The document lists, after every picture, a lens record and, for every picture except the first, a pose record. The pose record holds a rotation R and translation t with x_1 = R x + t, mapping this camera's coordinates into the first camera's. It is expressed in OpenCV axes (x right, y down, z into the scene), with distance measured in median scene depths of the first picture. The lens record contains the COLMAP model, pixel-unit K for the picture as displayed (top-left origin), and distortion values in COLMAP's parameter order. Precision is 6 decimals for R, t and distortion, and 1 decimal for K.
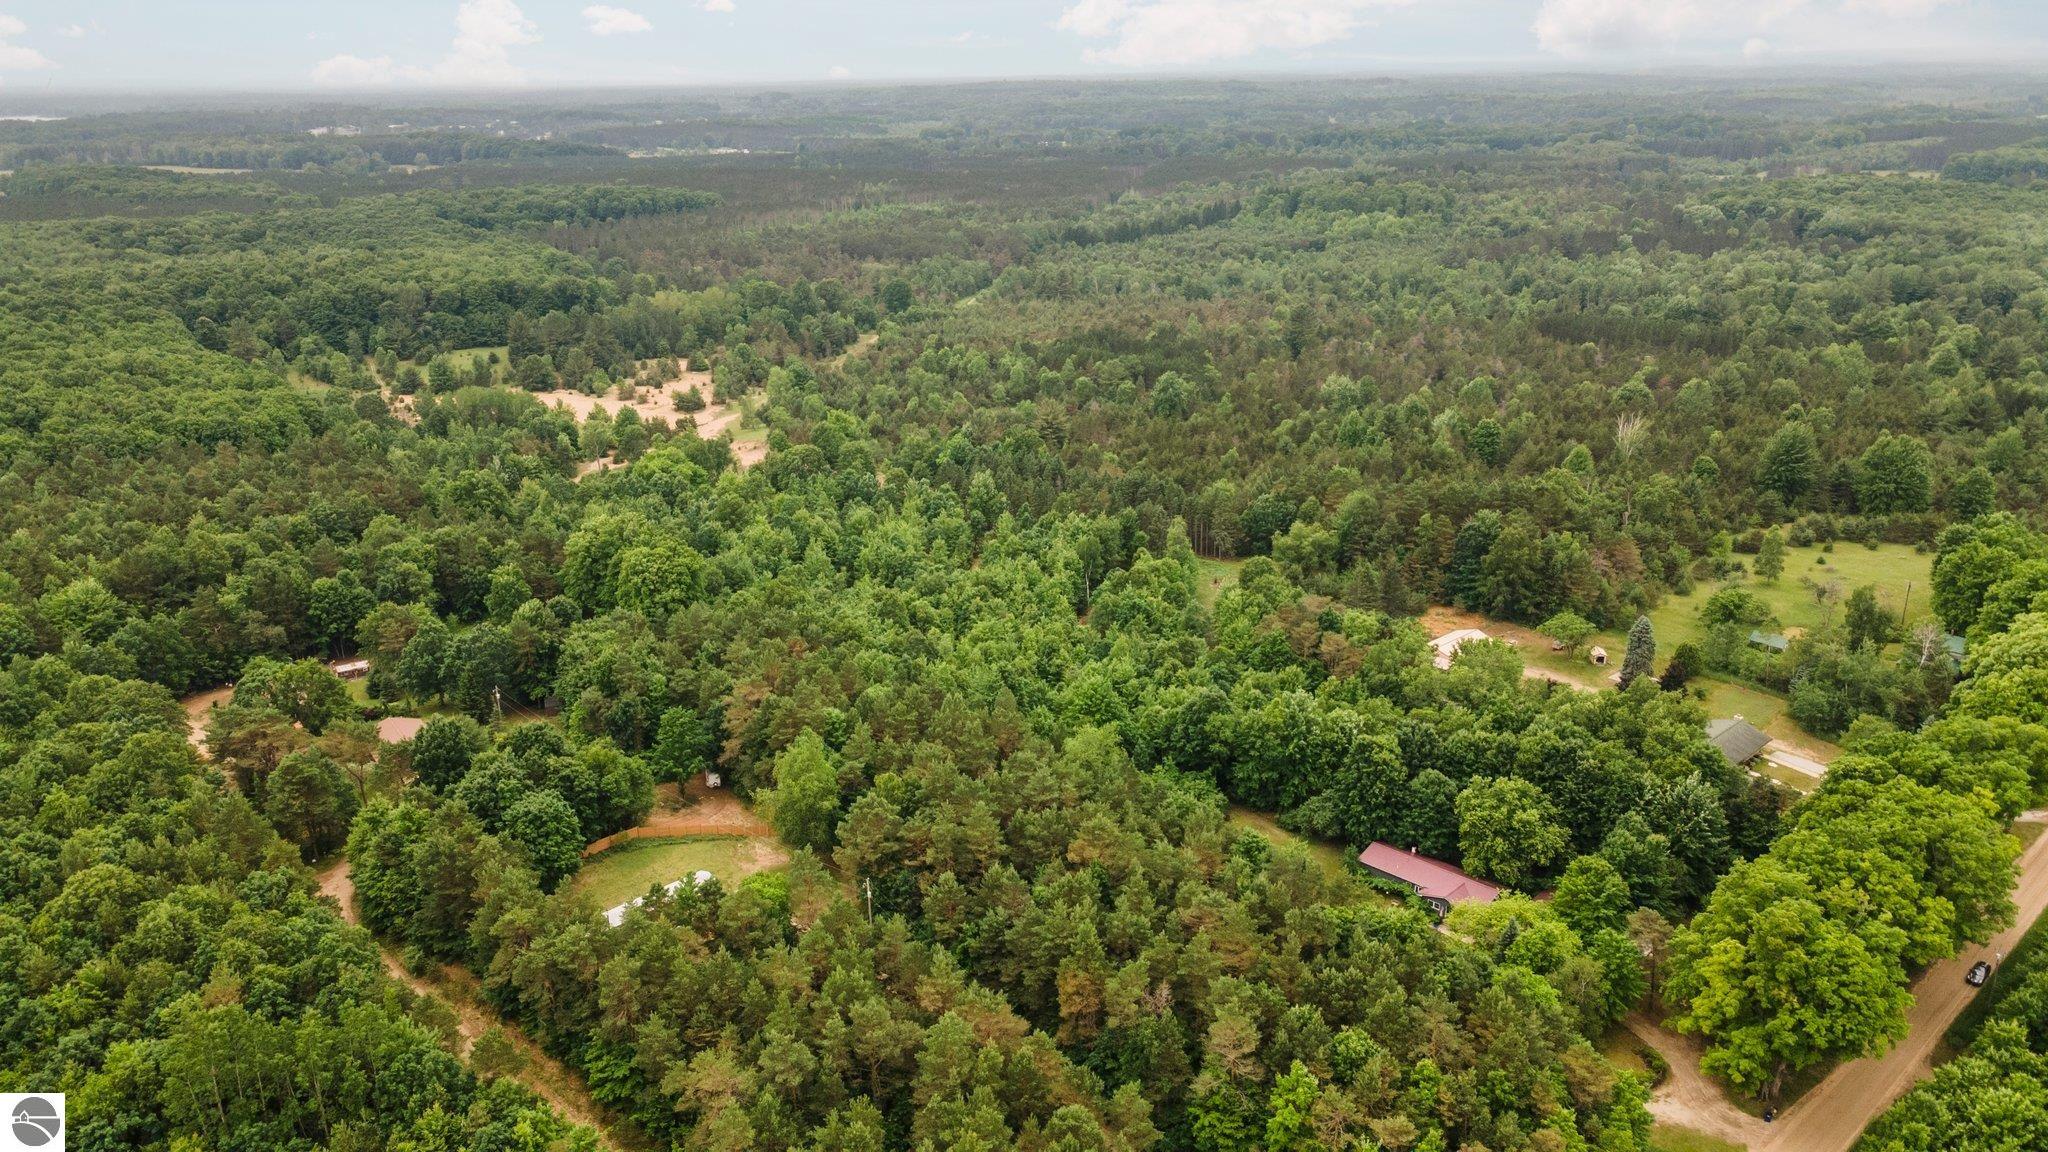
lens RADIAL K [[1499.1, 0, 1016.1], [0, 1499.1, 587.9], [0, 0, 1]] dist [0.029968, 0.016553]
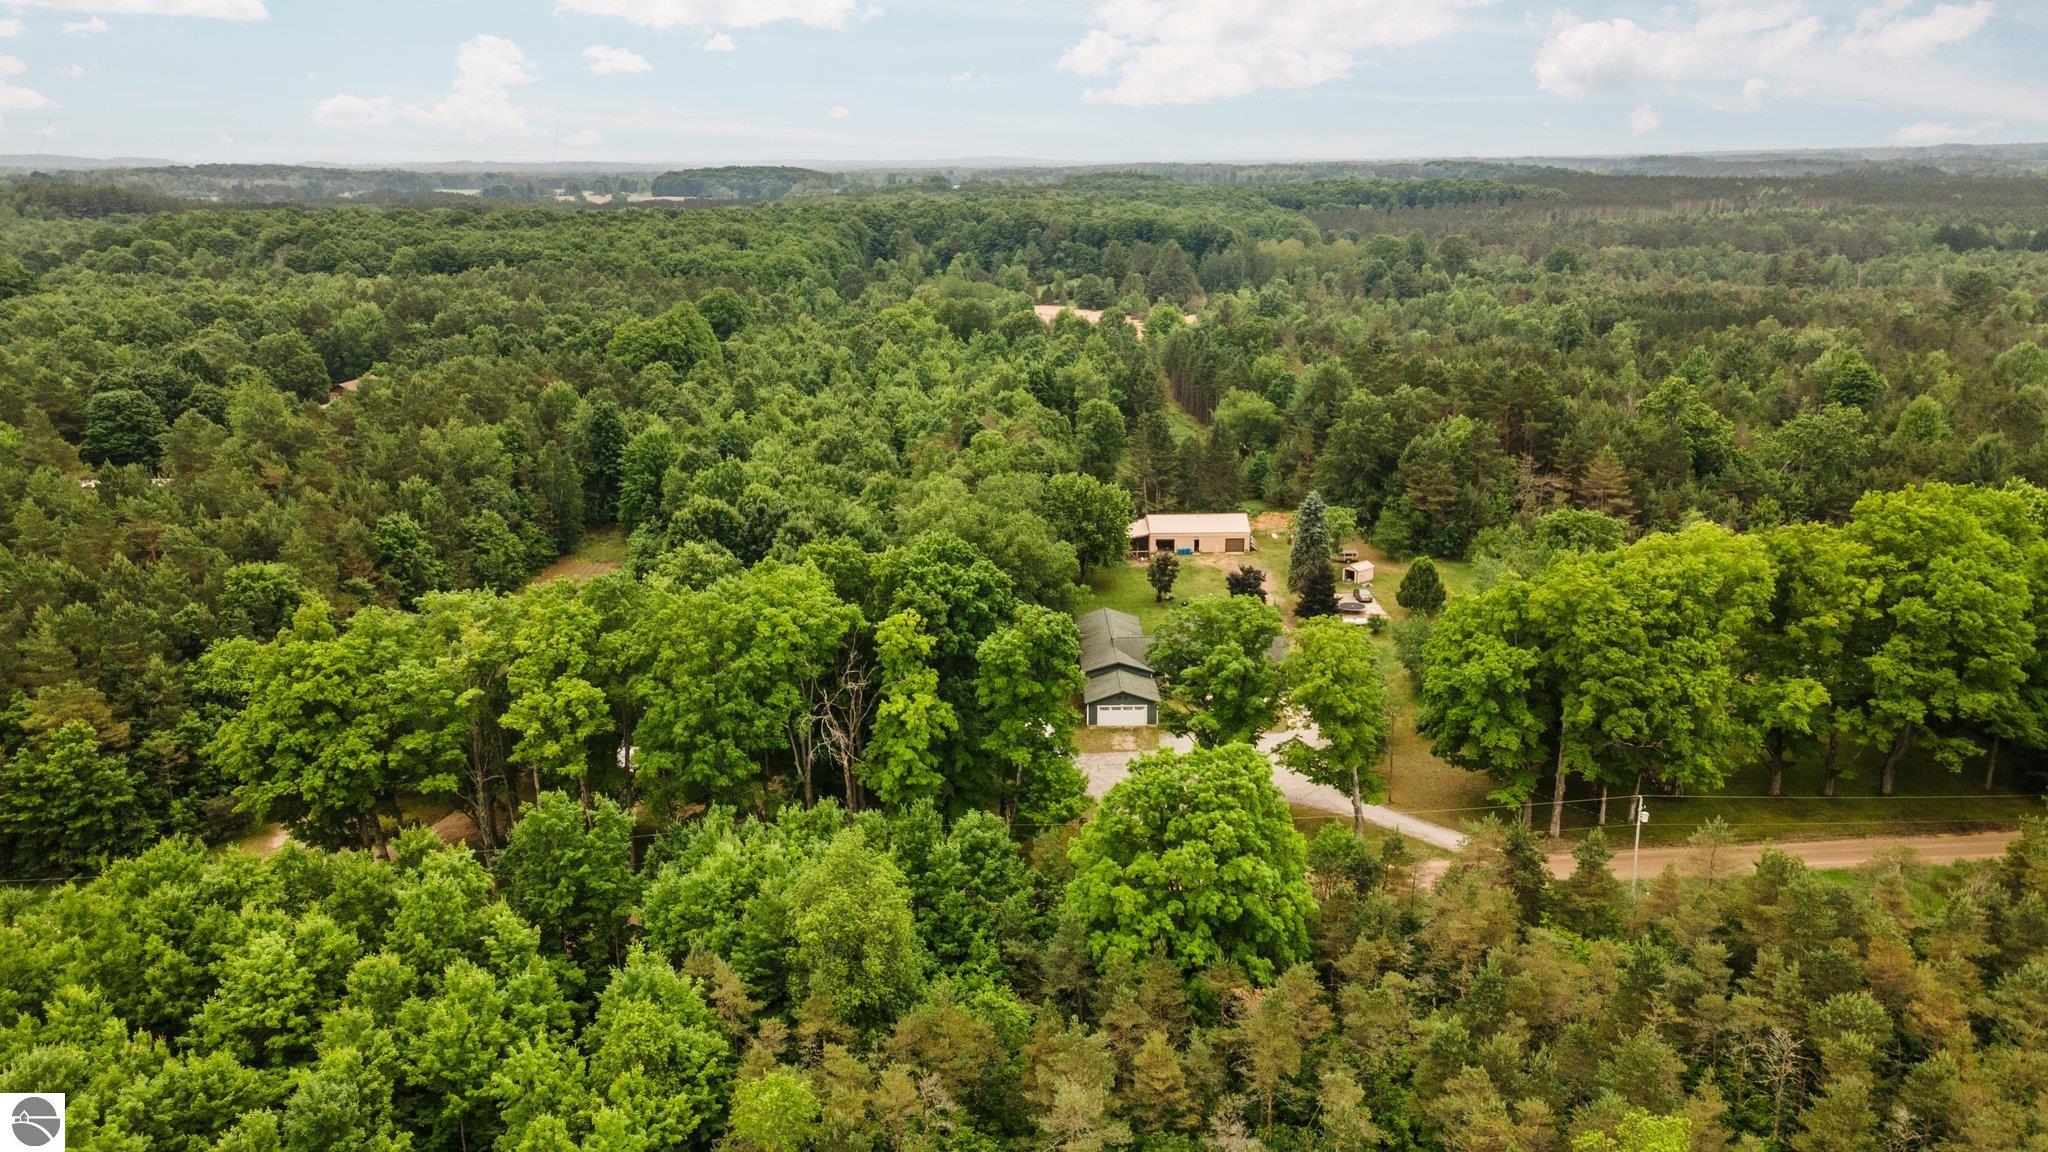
lens RADIAL K [[1495.9, 0, 1019.1], [0, 1495.9, 595.6], [0, 0, 1]] dist [0.024539, 0.039357]
pose [[0.743937, 0.197950, -0.638258, 0.325043], [-0.223459, 0.973827, 0.041565, 0.028704], [0.629781, 0.111703, 0.768699, 0.178473]]
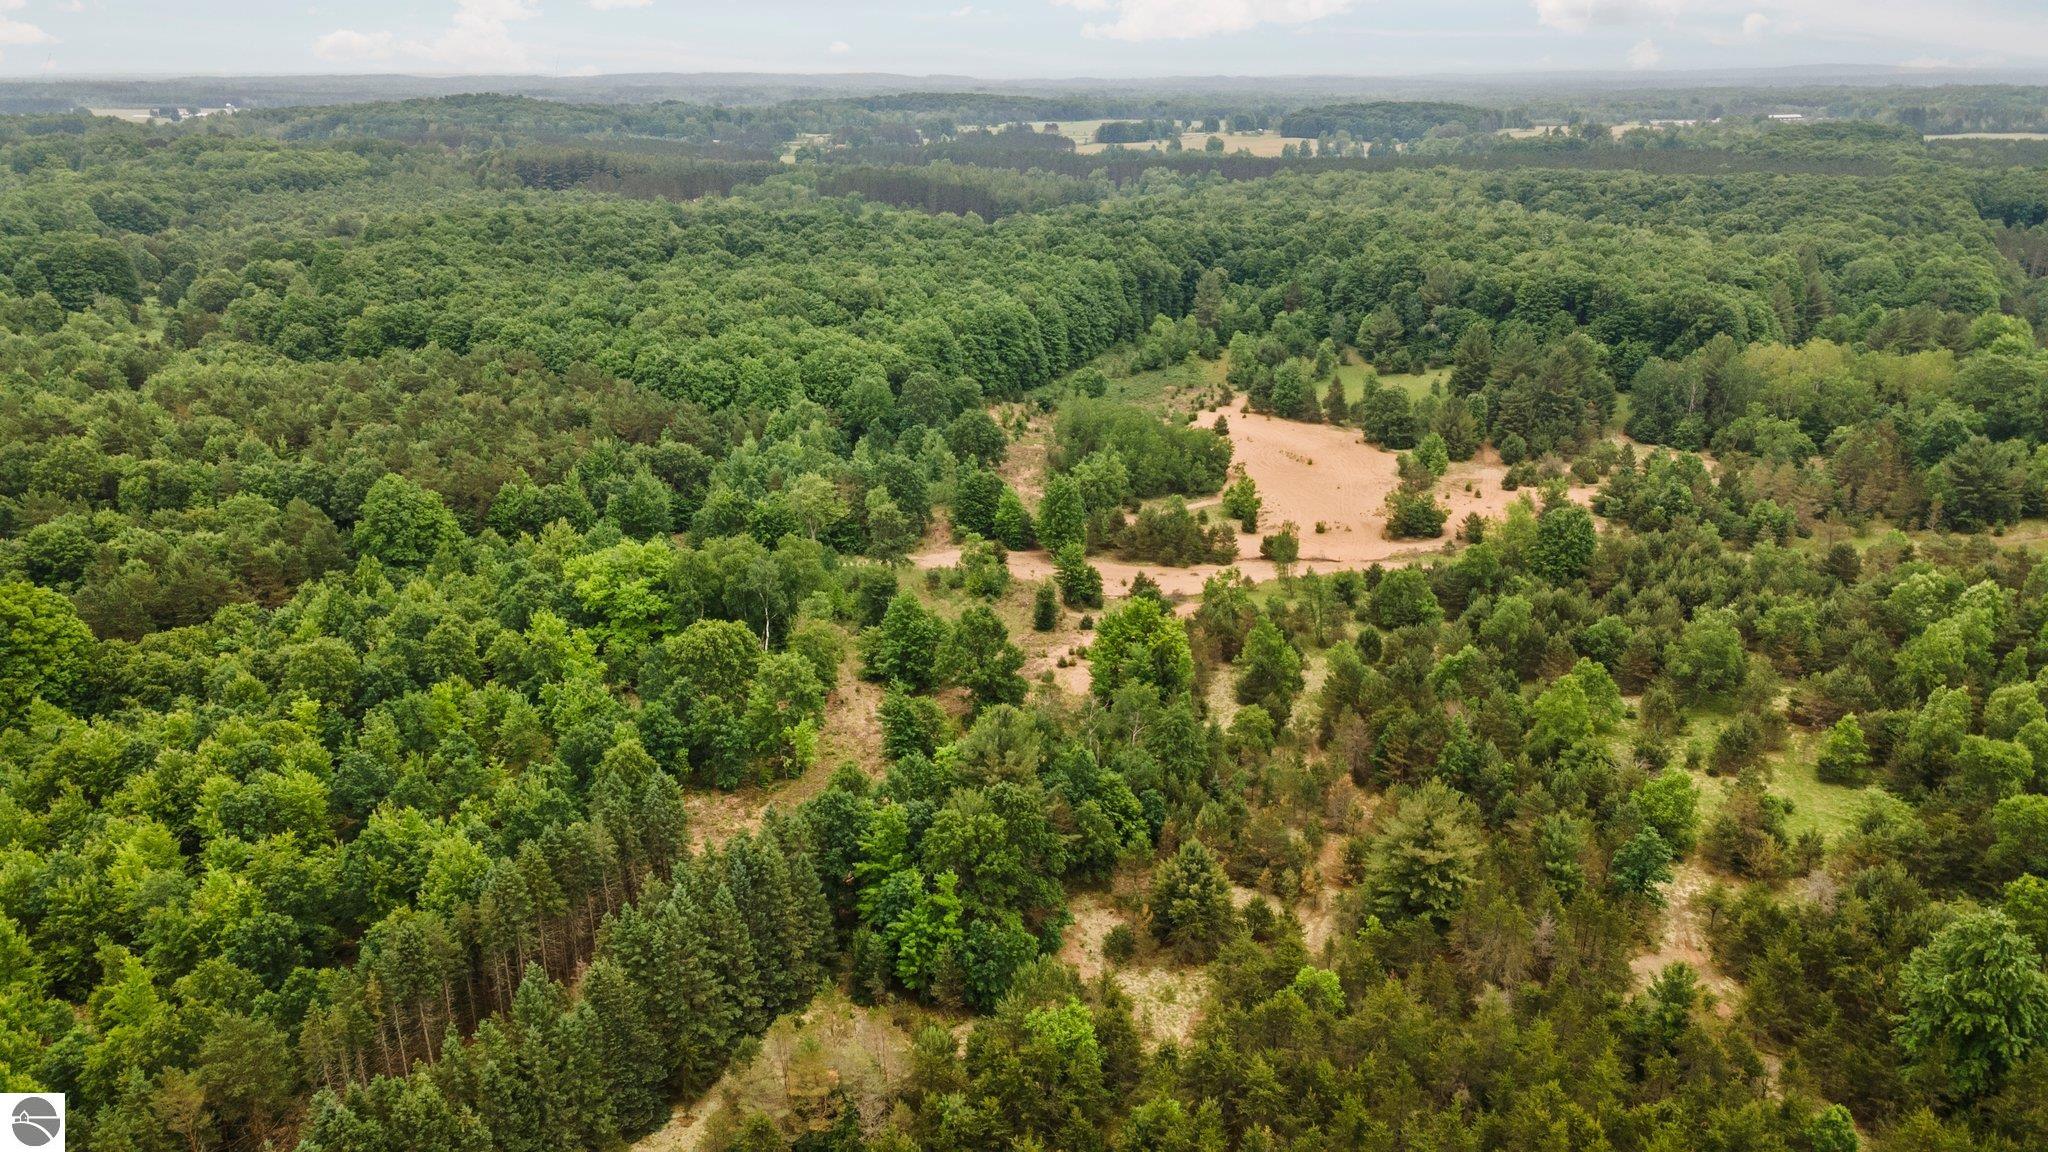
lens RADIAL K [[1498.0, 0, 1015.4], [0, 1498.0, 587.0], [0, 0, 1]] dist [0.036698, -0.008510]
pose [[0.333683, 0.321838, -0.886045, 0.198135], [-0.310855, 0.924909, 0.218888, -0.153848], [0.889958, 0.202393, 0.408671, 0.570599]]
